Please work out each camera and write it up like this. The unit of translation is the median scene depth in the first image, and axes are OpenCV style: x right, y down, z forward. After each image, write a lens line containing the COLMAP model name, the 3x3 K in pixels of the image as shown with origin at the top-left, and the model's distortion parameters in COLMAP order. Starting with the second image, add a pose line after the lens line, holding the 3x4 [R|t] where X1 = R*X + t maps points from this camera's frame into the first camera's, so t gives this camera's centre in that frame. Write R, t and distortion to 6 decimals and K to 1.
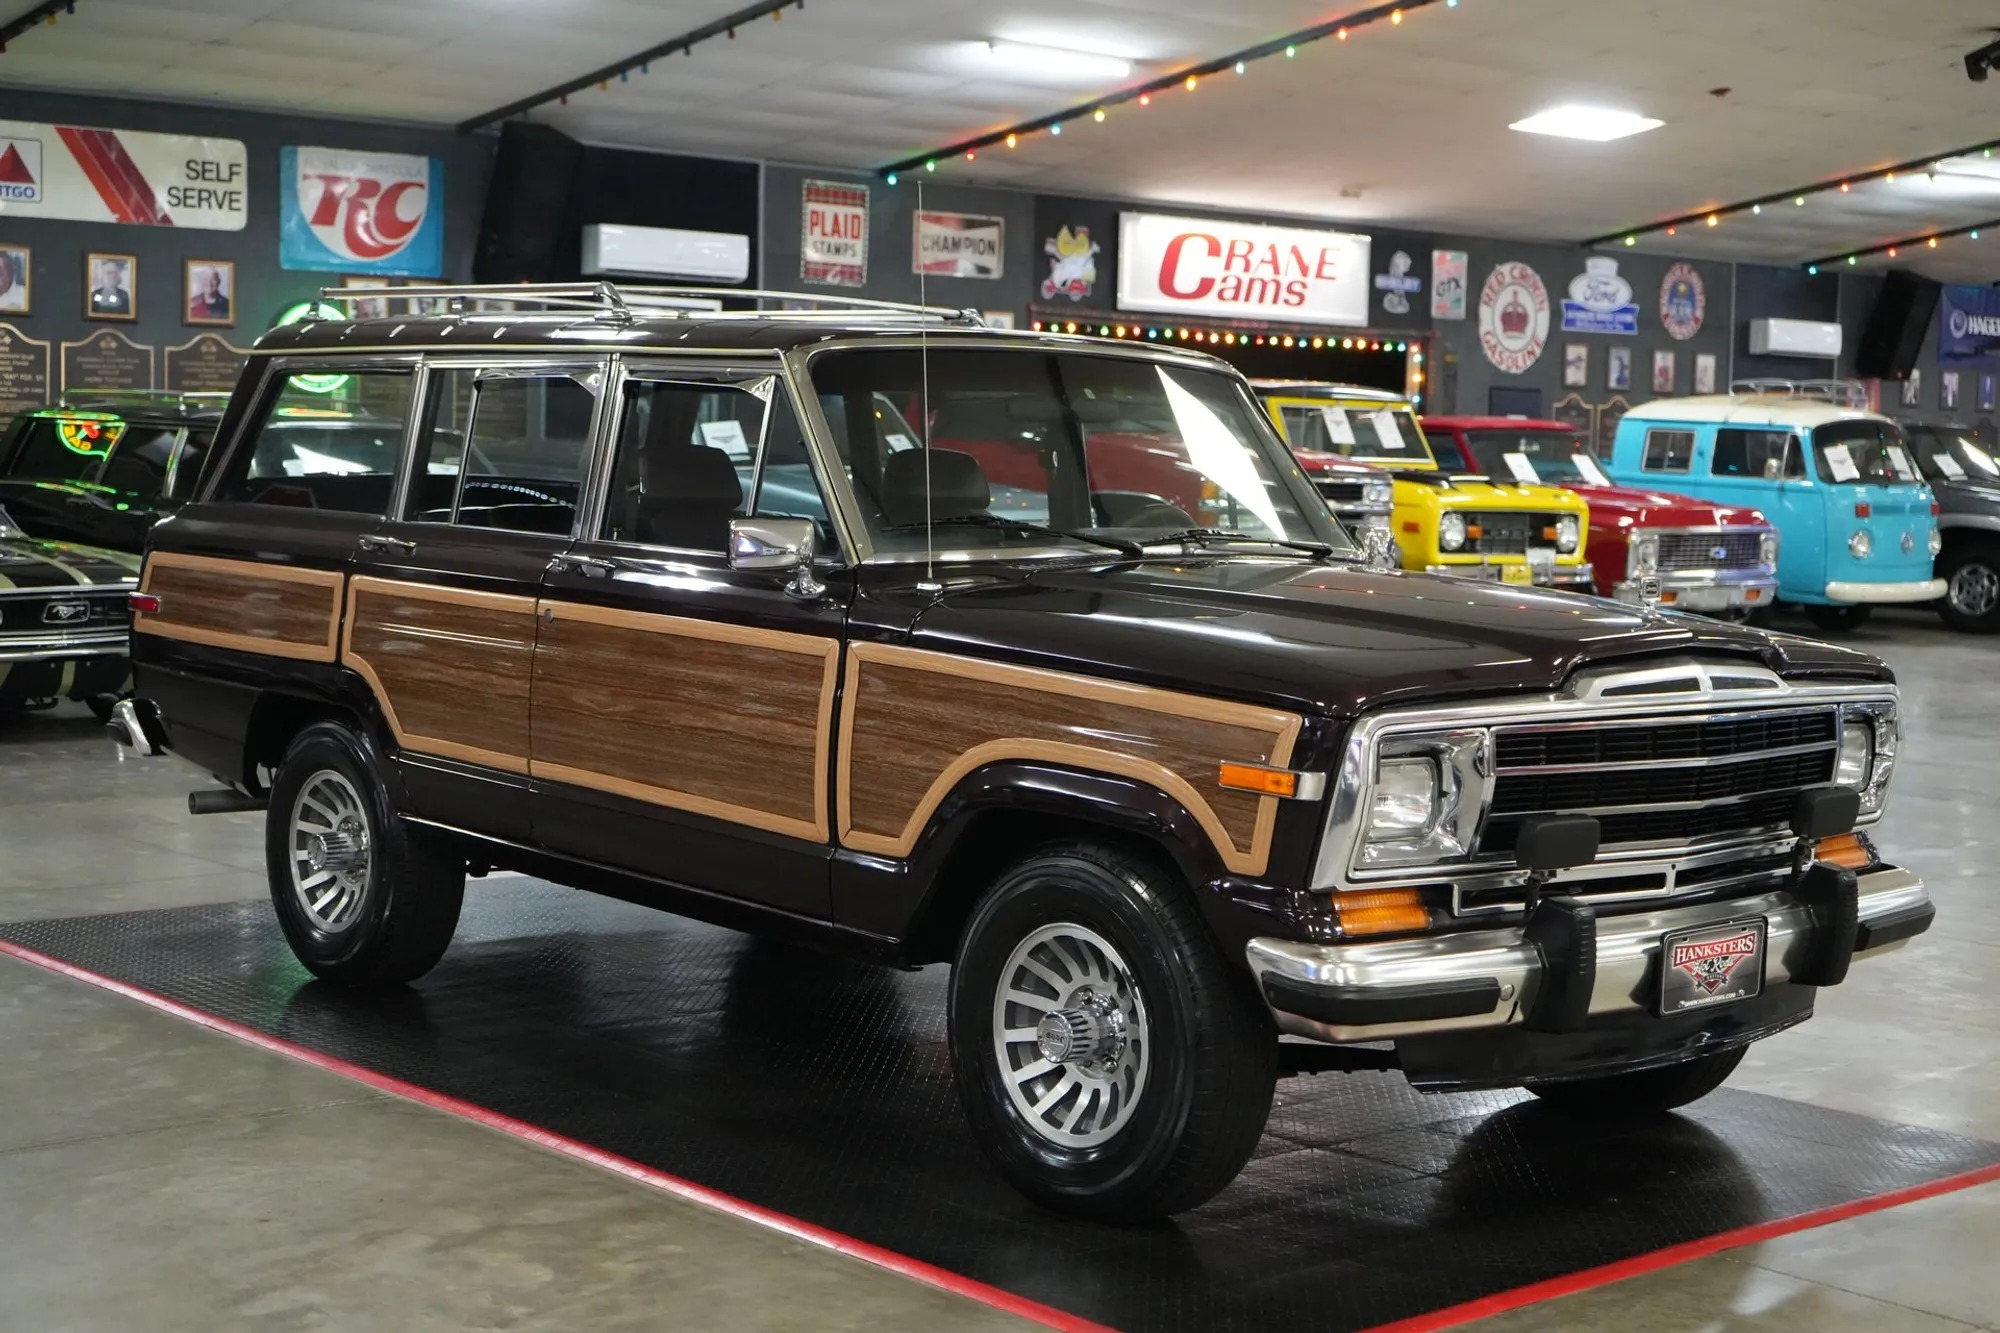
lens RADIAL K [[2933.4, 0, 998.2], [0, 2933.4, 686.9], [0, 0, 1]] dist [-0.019111, 0.021136]
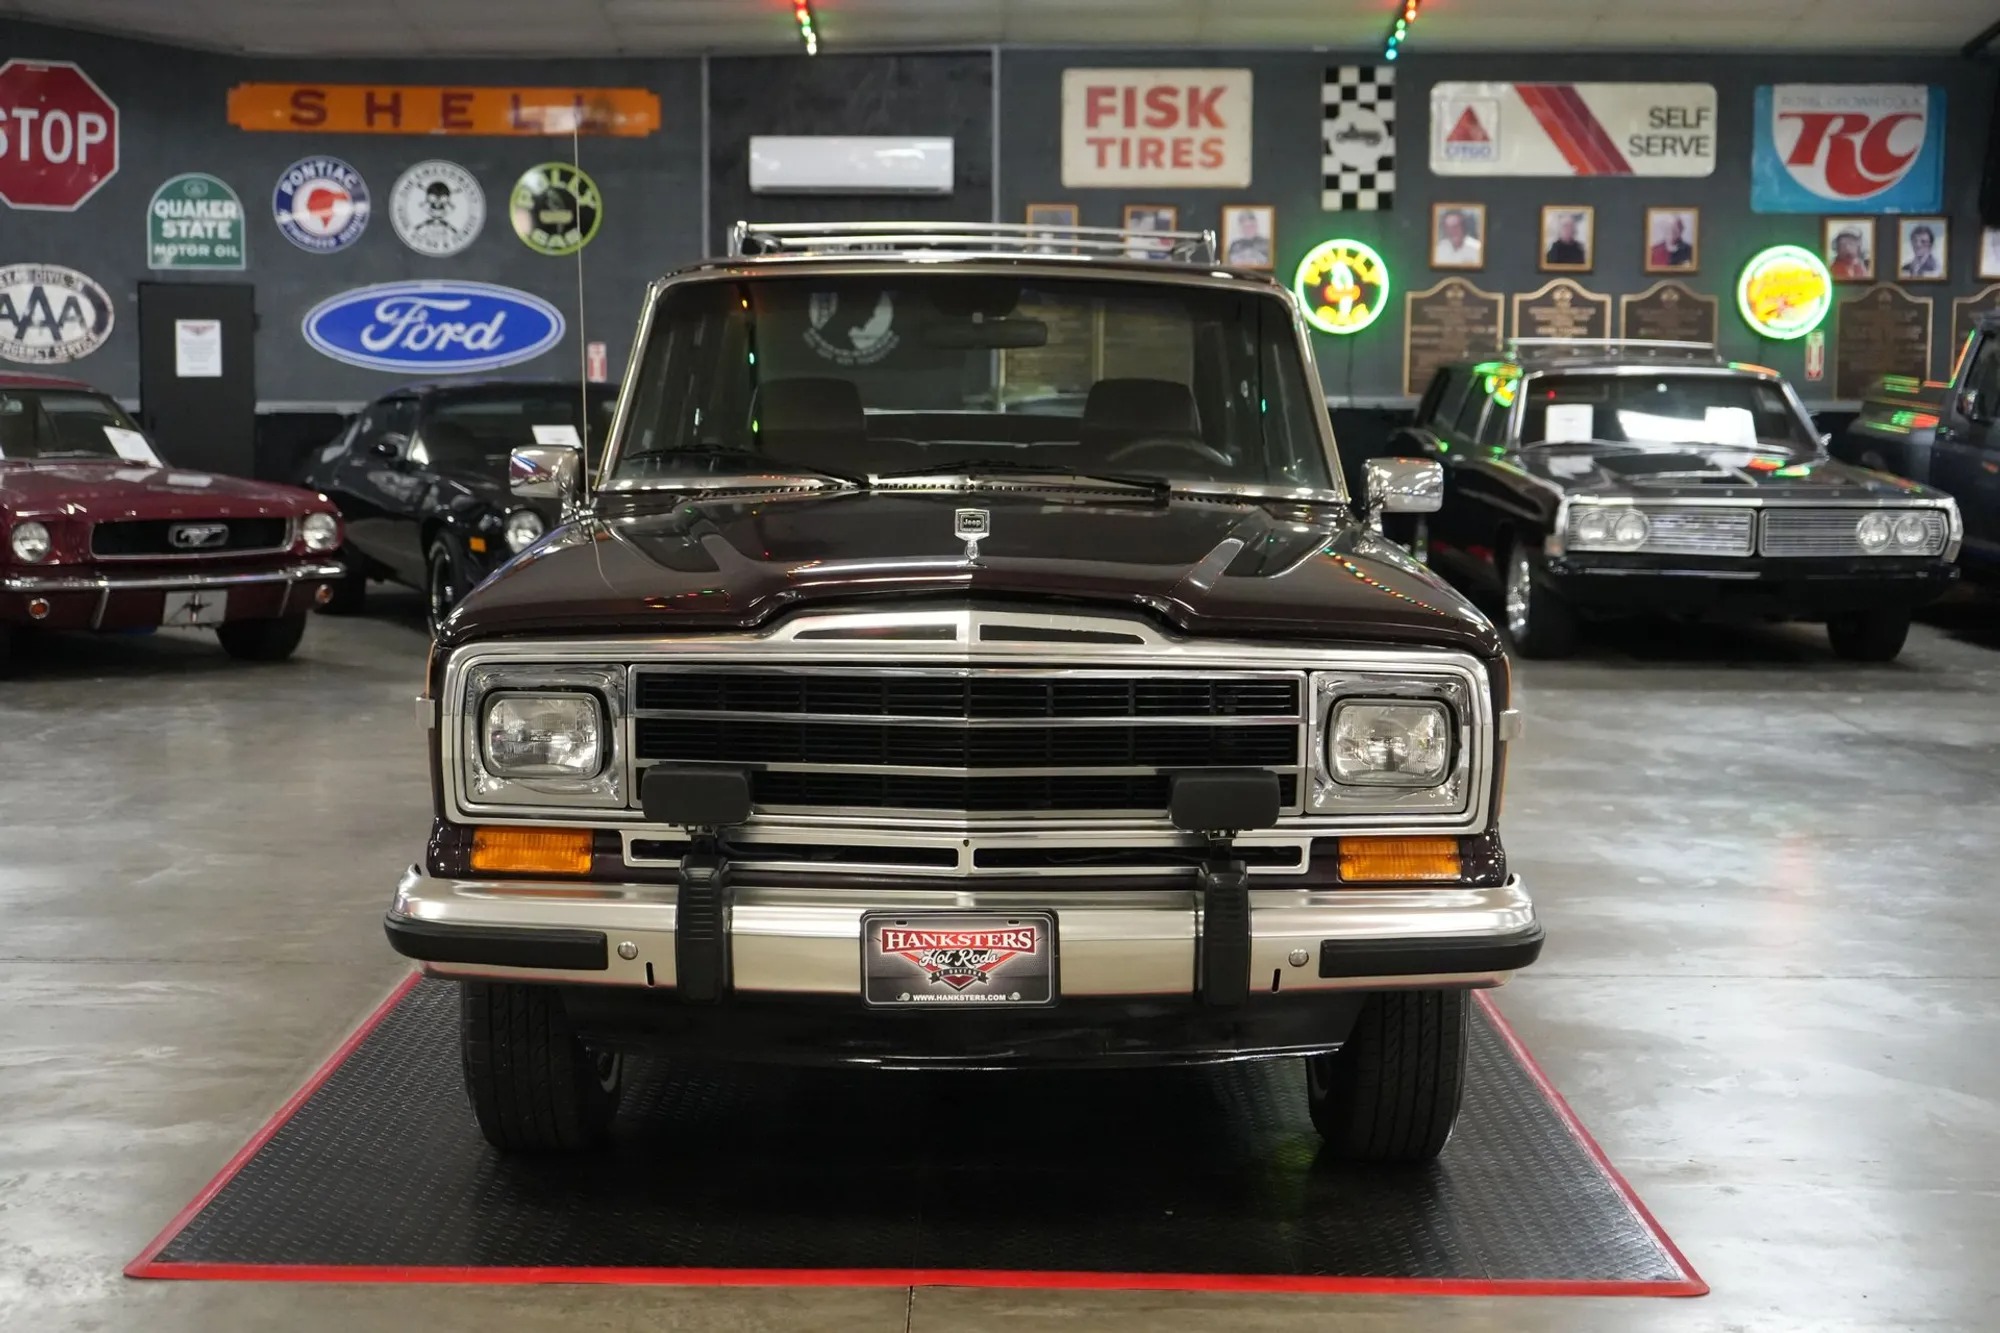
lens RADIAL K [[2952.8, 0, 1000.0], [0, 2952.8, 666.5], [0, 0, 1]] dist [-0.014888, -0.001456]
pose [[0.748335, 0.048204, -0.661568, 0.771186], [-0.043598, 0.998774, 0.023457, -0.011184], [0.661887, 0.011289, 0.749519, 0.331008]]
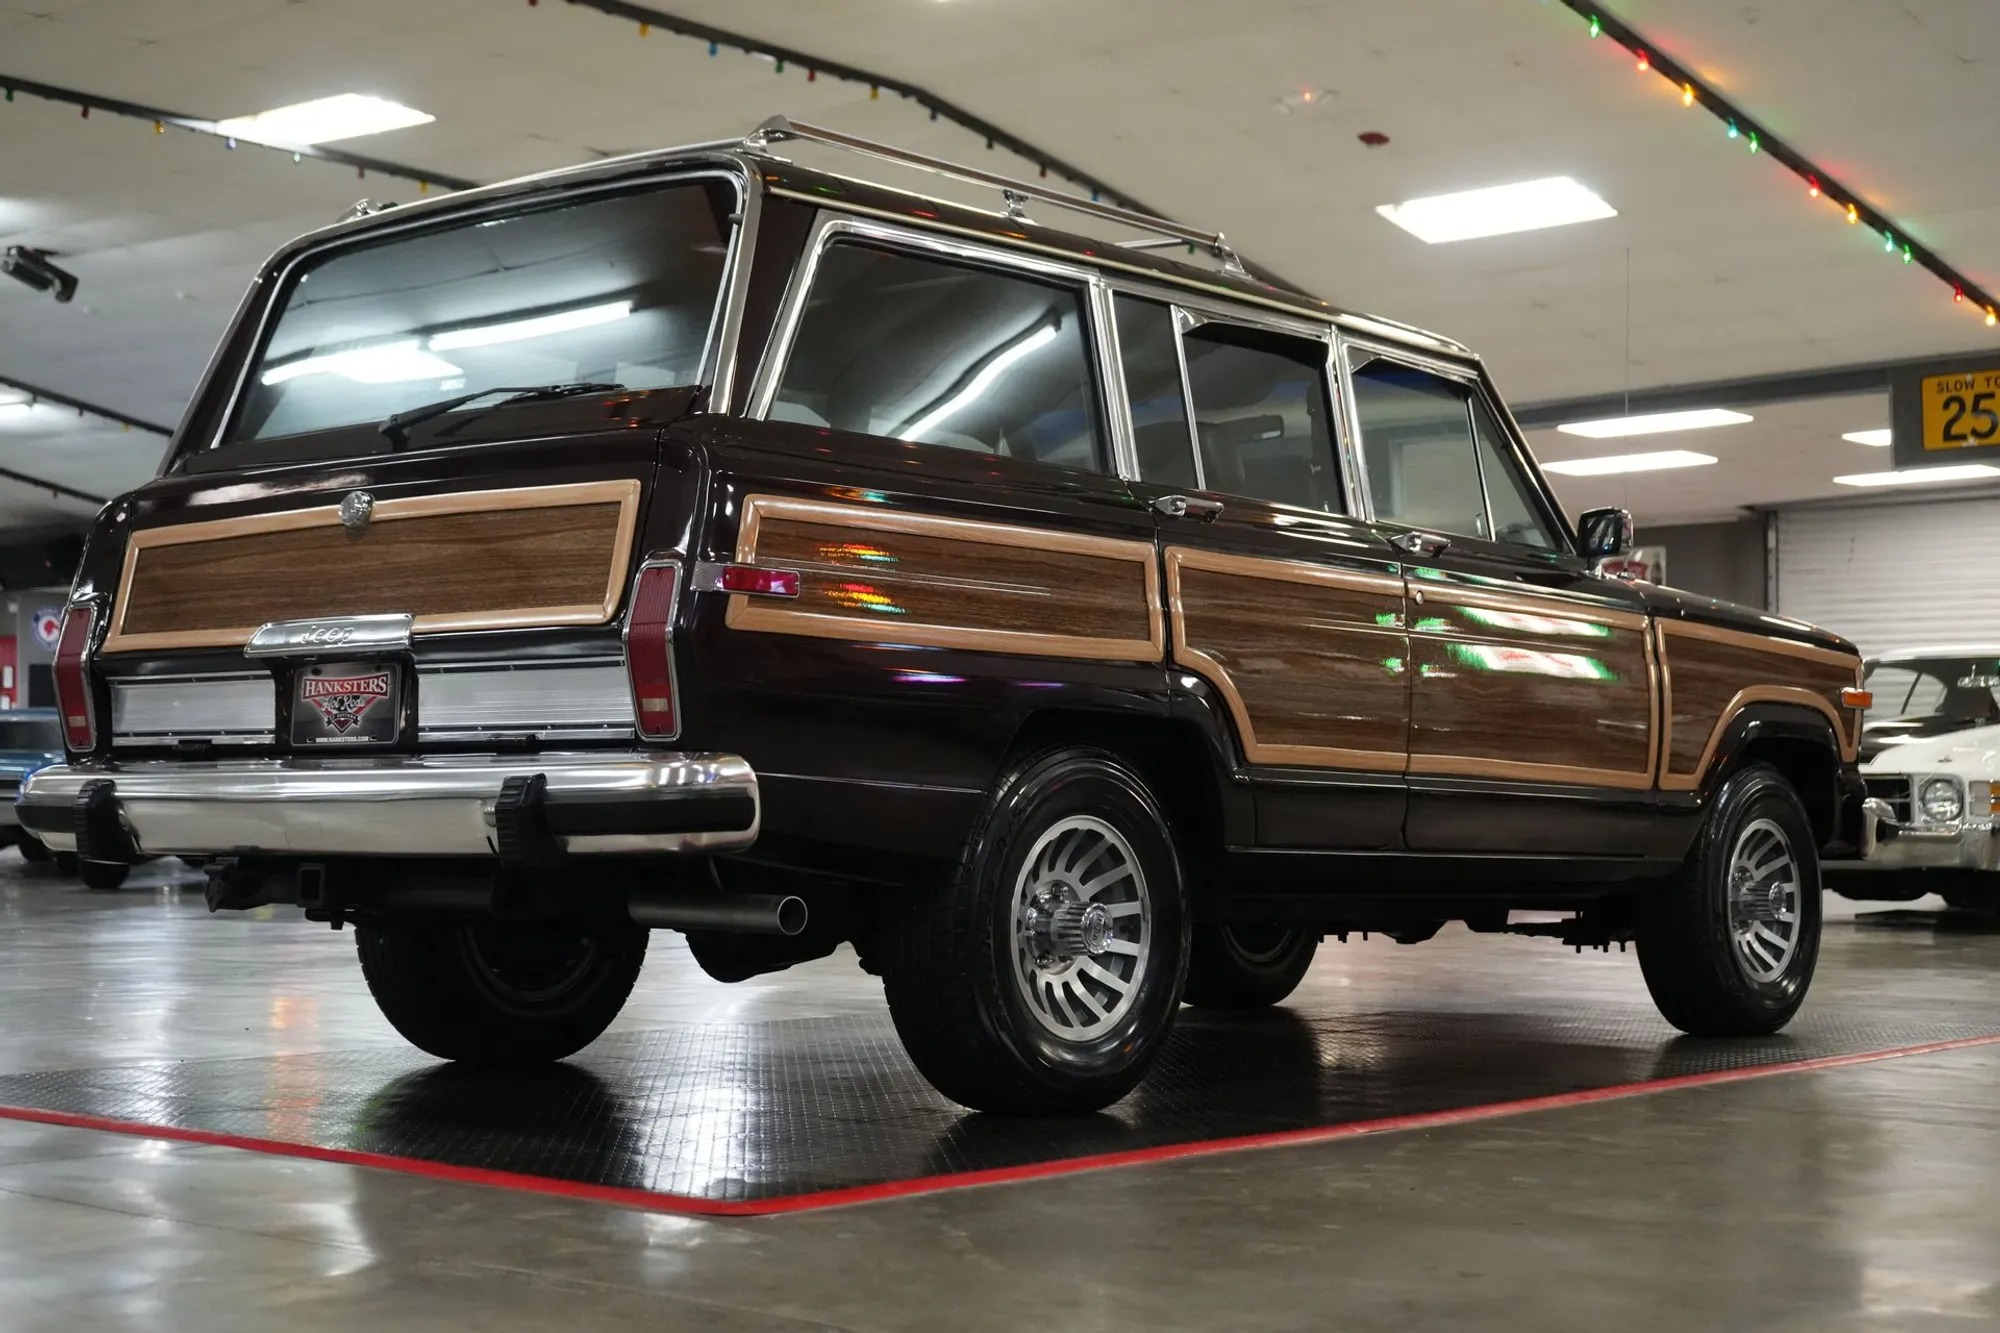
lens RADIAL K [[2952.8, 0, 1000.0], [0, 2952.8, 666.5], [0, 0, 1]] dist [-0.014888, -0.001456]
pose [[-0.140214, 0.018347, 0.989951, -1.229124], [0.070041, 0.997507, -0.008567, -0.004246], [-0.987641, 0.068136, -0.141150, 1.454313]]
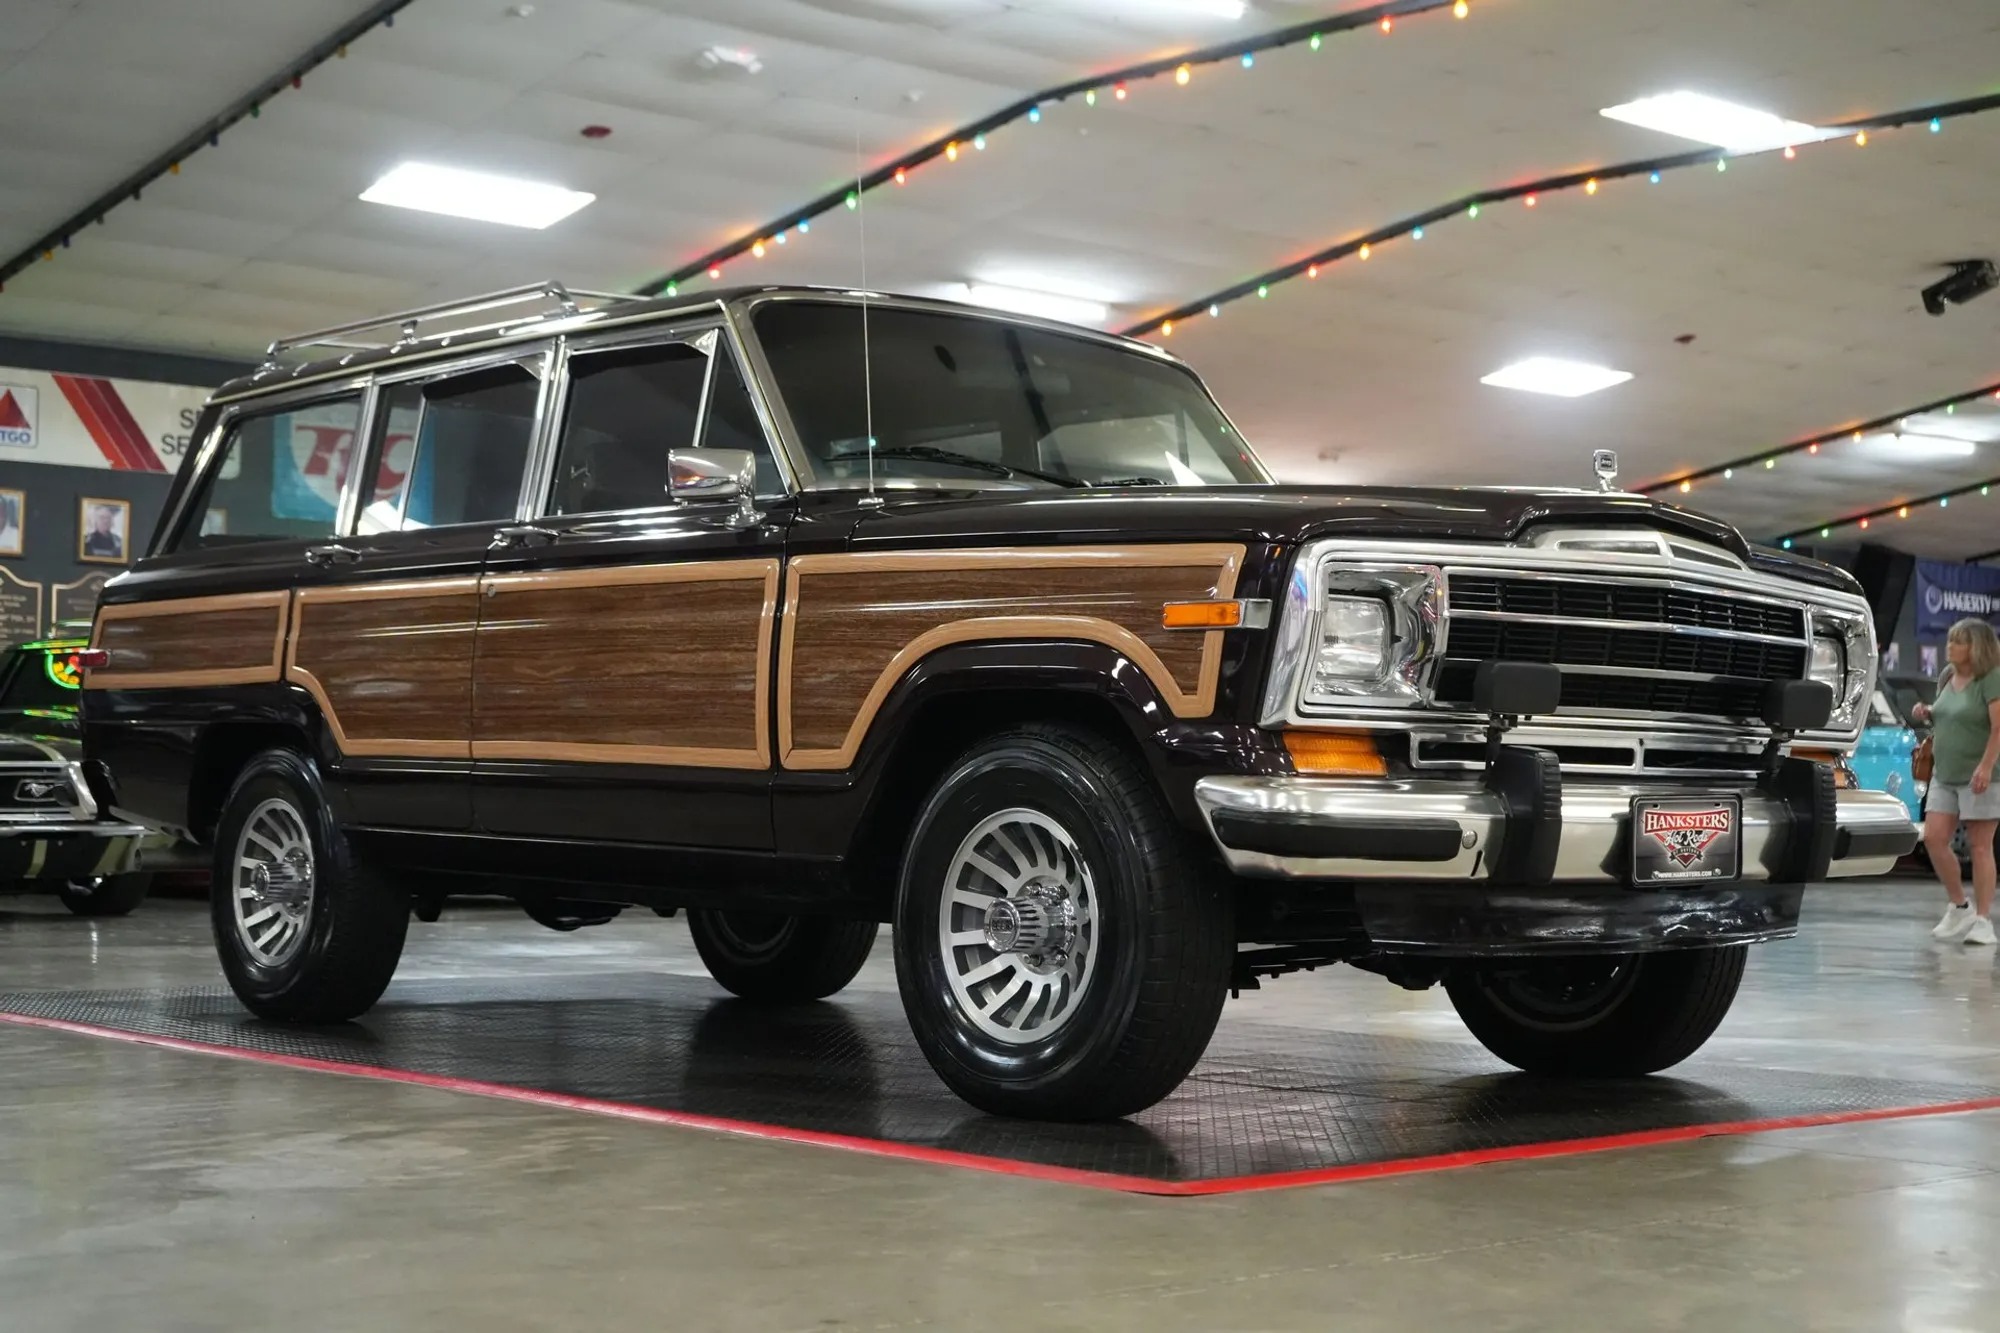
lens RADIAL K [[2895.0, 0, 1000.3], [0, 2895.0, 676.3], [0, 0, 1]] dist [-0.017454, 0.010225]
pose [[0.999868, -0.016227, 0.000679, 0.018273], [0.016181, 0.991717, -0.127418, 0.149049], [0.001394, 0.127412, 0.991849, 0.049705]]
